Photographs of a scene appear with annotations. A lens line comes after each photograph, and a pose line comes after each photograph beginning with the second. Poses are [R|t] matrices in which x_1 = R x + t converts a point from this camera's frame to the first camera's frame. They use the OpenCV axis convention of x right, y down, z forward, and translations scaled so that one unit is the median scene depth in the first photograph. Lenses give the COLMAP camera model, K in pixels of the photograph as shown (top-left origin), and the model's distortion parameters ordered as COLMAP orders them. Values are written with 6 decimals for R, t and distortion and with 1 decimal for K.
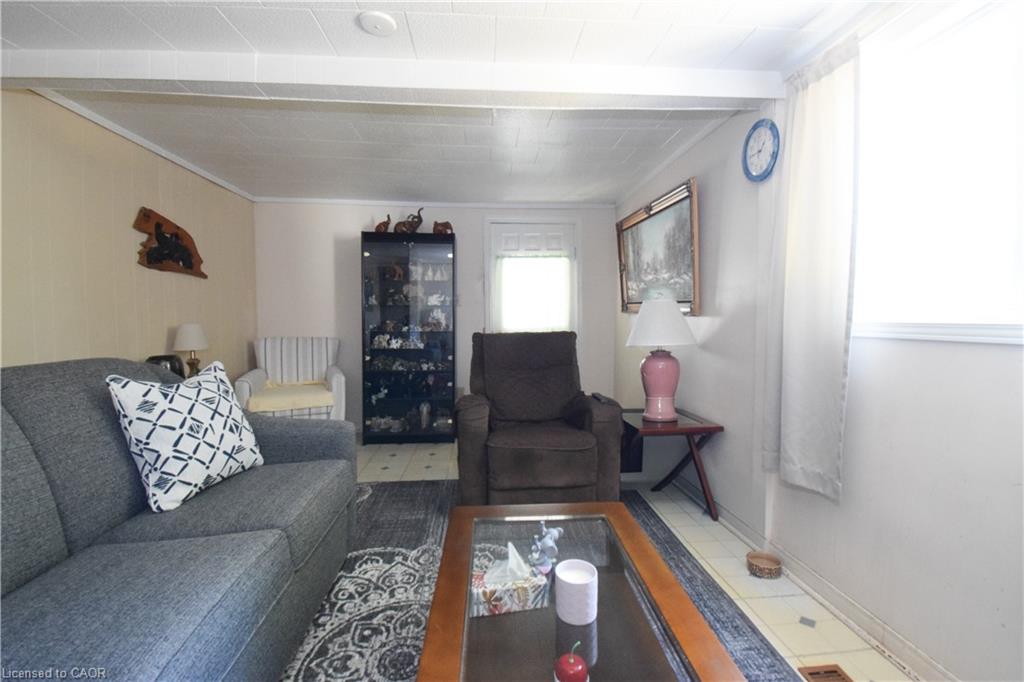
lens RADIAL K [[452.1, 0, 511.9], [0, 452.1, 337.0], [0, 0, 1]] dist [0.008694, -0.019337]
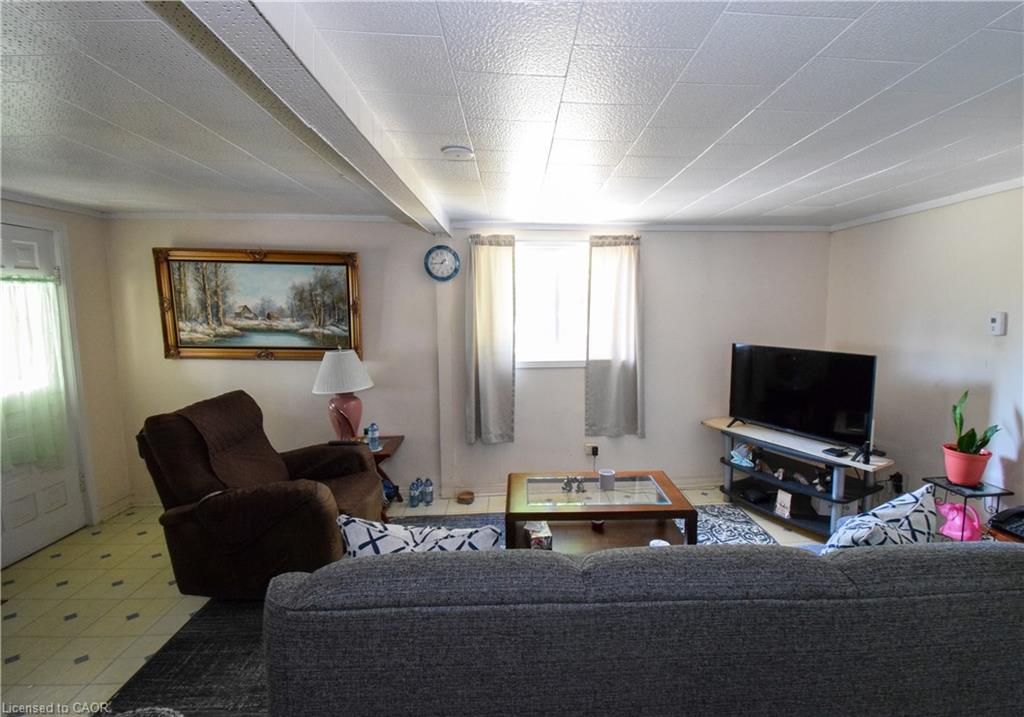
lens RADIAL K [[463.8, 0, 547.9], [0, 463.8, 357.1], [0, 0, 1]] dist [0.005419, -0.000222]
pose [[0.004873, -0.098627, 0.995113, -0.834564], [0.049016, 0.993952, 0.098272, -0.148471], [-0.998786, 0.048298, 0.009677, 0.421559]]
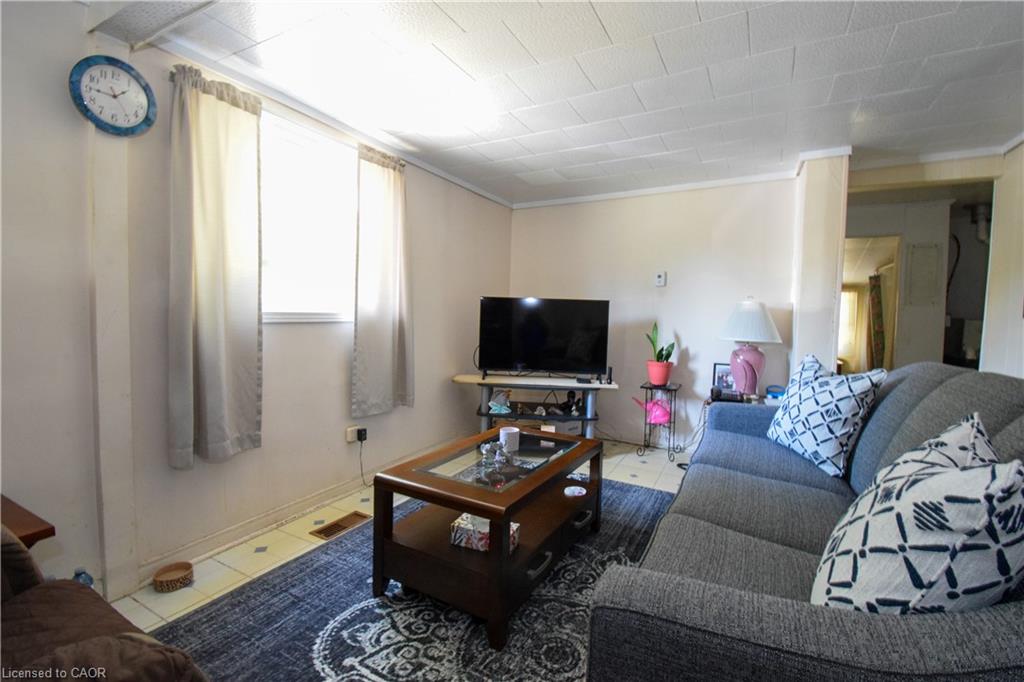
lens RADIAL K [[452.1, 0, 515.0], [0, 452.1, 341.2], [0, 0, 1]] dist [0.008694, -0.019337]
pose [[-0.847610, -0.045940, 0.528628, -0.332656], [0.005848, 0.995376, 0.095878, -0.037748], [-0.530588, 0.084358, -0.843422, 0.919467]]
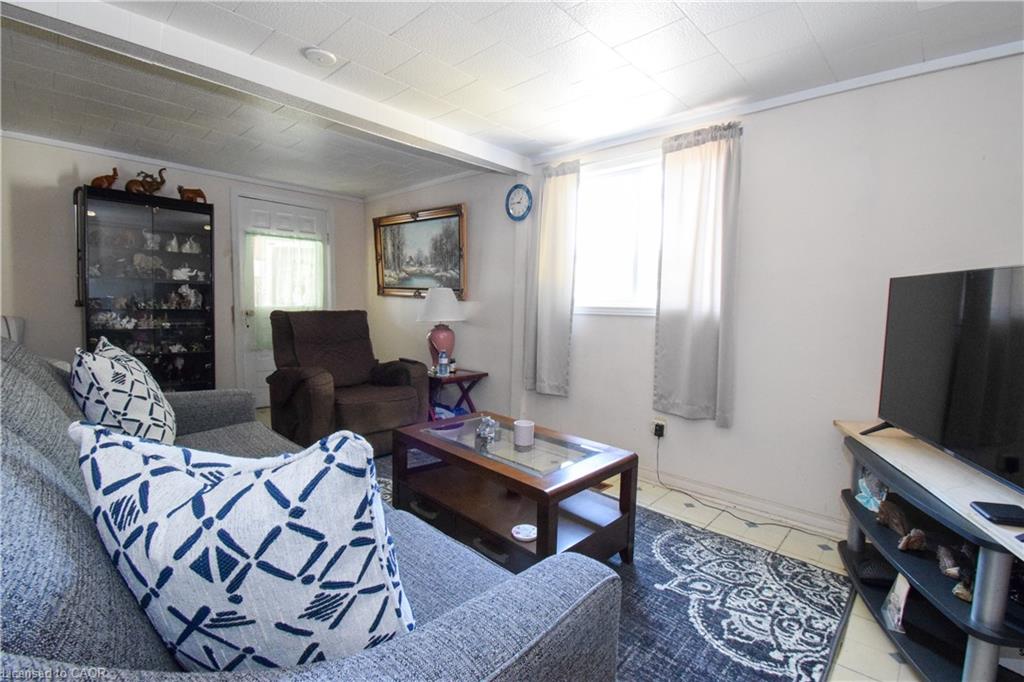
lens RADIAL K [[452.1, 0, 515.1], [0, 452.1, 339.8], [0, 0, 1]] dist [0.008694, -0.019337]
pose [[0.732711, -0.031624, 0.679804, -0.423570], [0.002053, 0.999018, 0.044261, 0.014246], [-0.680536, -0.031035, 0.732057, -0.157585]]
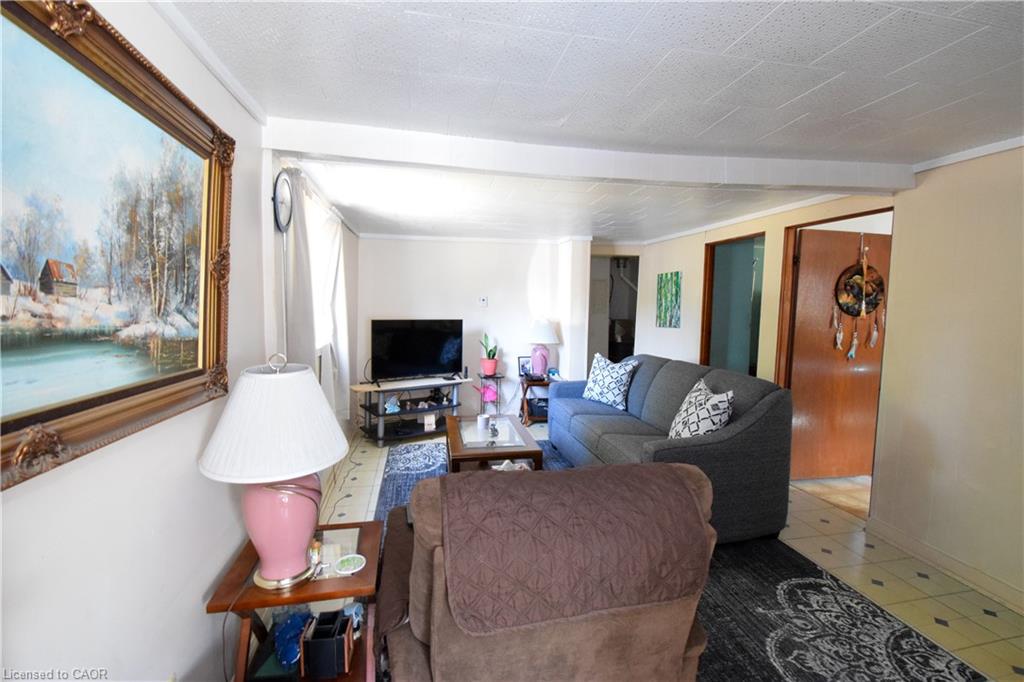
lens RADIAL K [[452.1, 0, 513.9], [0, 452.1, 337.7], [0, 0, 1]] dist [0.008694, -0.019337]
pose [[-0.990963, 0.000969, -0.134129, 0.125991], [-0.015926, 0.992050, 0.124829, -0.173287], [0.133184, 0.125837, -0.983070, 1.449745]]
